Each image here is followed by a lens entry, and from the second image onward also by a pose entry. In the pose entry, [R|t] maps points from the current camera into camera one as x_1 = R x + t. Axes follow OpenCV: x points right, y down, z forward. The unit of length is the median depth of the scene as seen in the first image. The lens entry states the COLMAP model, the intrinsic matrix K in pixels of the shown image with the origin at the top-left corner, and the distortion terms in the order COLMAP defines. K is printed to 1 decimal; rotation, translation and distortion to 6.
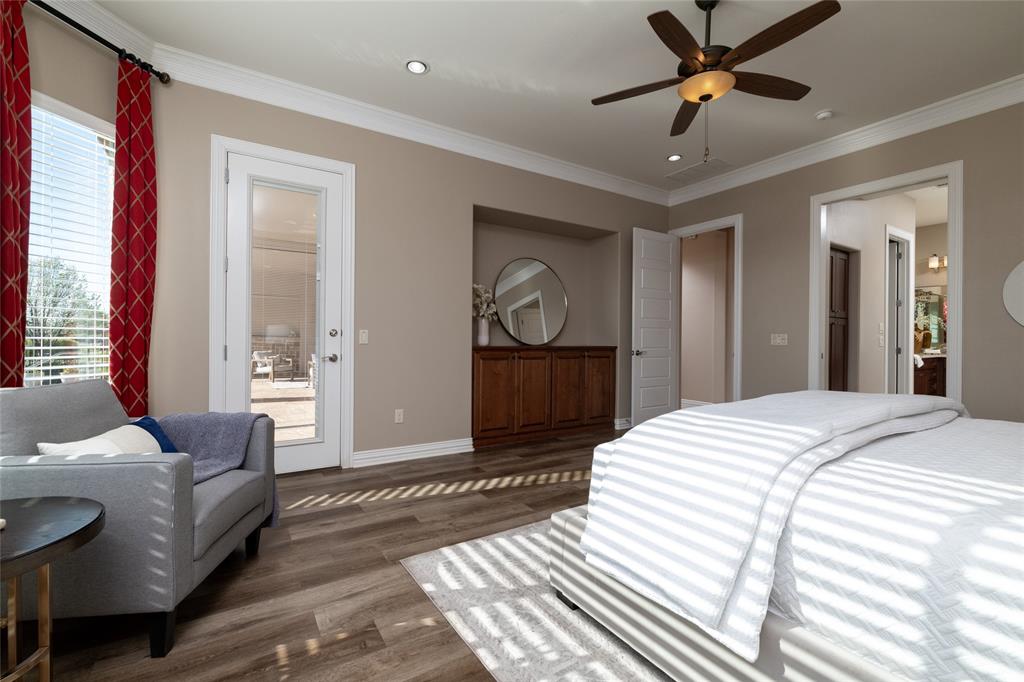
lens RADIAL K [[443.4, 0, 511.5], [0, 443.4, 340.9], [0, 0, 1]] dist [0.002848, -0.000127]
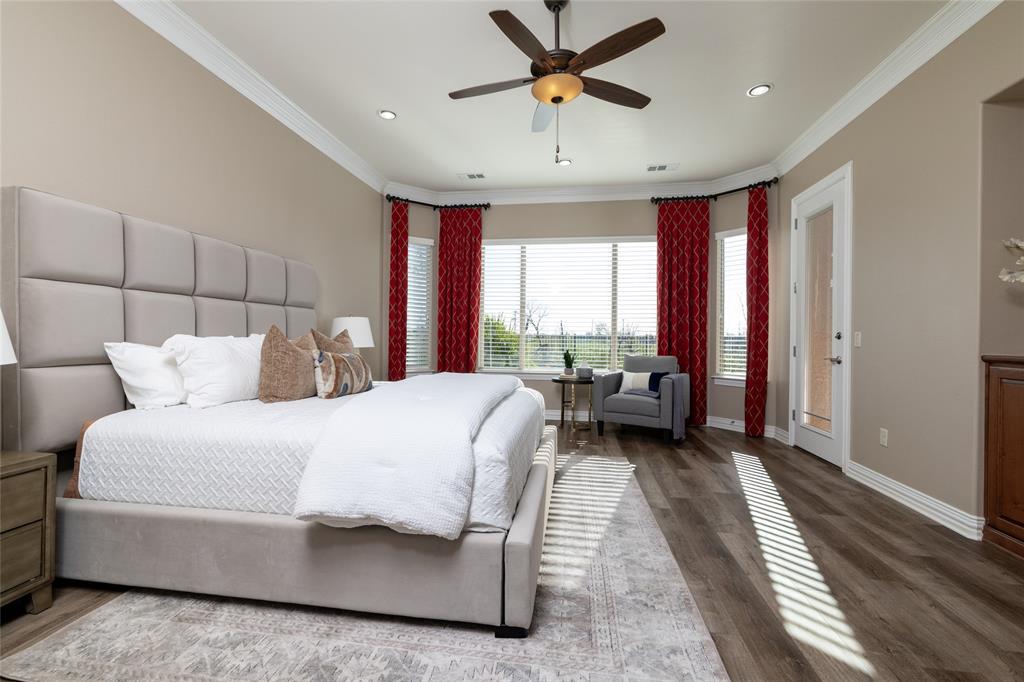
lens RADIAL K [[443.4, 0, 507.4], [0, 443.4, 339.5], [0, 0, 1]] dist [0.002848, -0.000127]
pose [[-0.662440, -0.016996, -0.748922, 1.004314], [-0.024969, 0.999688, -0.000601, 0.012362], [0.748698, 0.018301, -0.662658, 1.267072]]
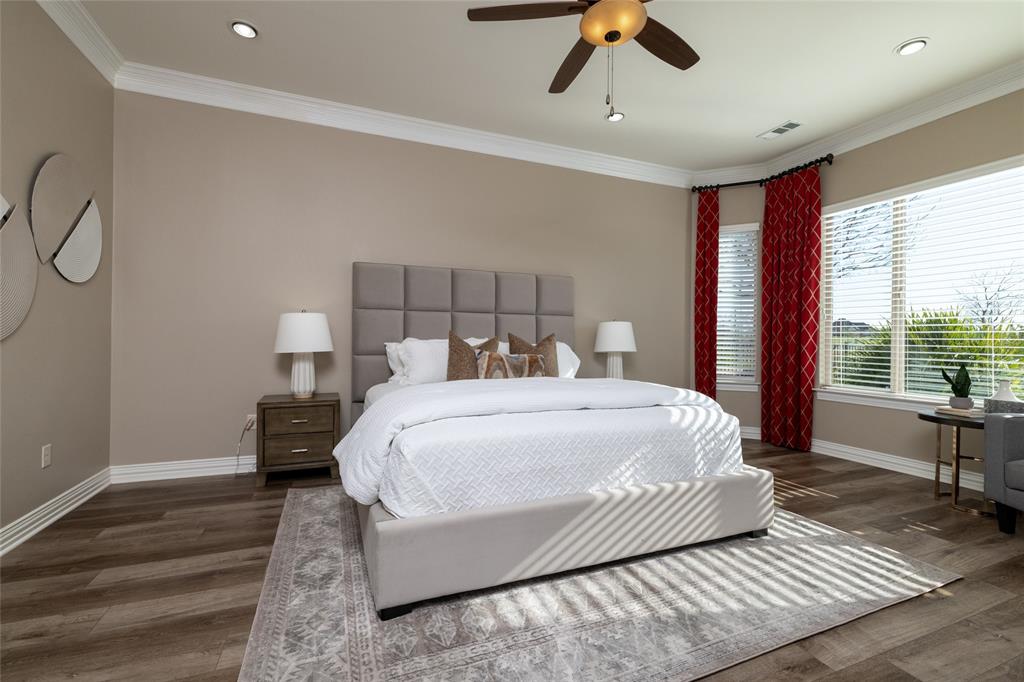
lens RADIAL K [[443.4, 0, 511.8], [0, 443.4, 338.5], [0, 0, 1]] dist [0.002848, -0.000127]
pose [[-0.981142, -0.025168, 0.191642, 0.358328], [-0.024177, 0.999680, 0.007507, 0.004894], [-0.191769, 0.002732, -0.981436, 1.443379]]
